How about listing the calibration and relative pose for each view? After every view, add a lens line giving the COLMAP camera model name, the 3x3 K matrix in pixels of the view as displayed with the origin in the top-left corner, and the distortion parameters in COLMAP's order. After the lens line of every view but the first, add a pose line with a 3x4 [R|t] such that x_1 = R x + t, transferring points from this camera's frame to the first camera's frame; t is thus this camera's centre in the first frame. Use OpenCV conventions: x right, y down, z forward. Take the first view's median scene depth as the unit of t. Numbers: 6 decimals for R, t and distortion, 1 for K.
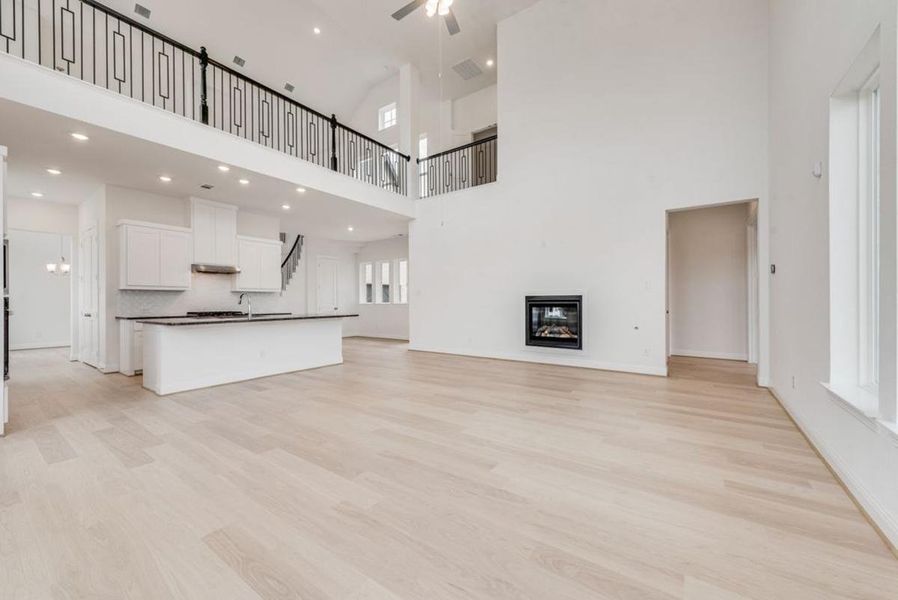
lens RADIAL K [[352.0, 0, 444.9], [0, 352.0, 300.5], [0, 0, 1]] dist [0.009915, 0.000129]
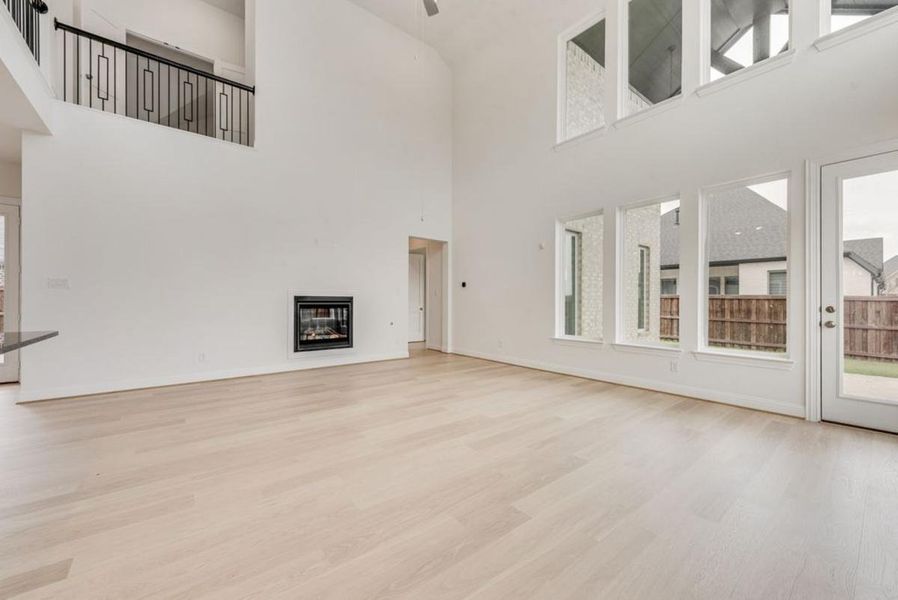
lens RADIAL K [[352.0, 0, 444.9], [0, 352.0, 300.5], [0, 0, 1]] dist [0.009915, 0.000129]
pose [[0.269503, 0.008311, 0.962964, -0.566667], [-0.004803, 0.999962, -0.007286, 0.003969], [-0.962987, -0.002661, 0.269533, 0.441242]]
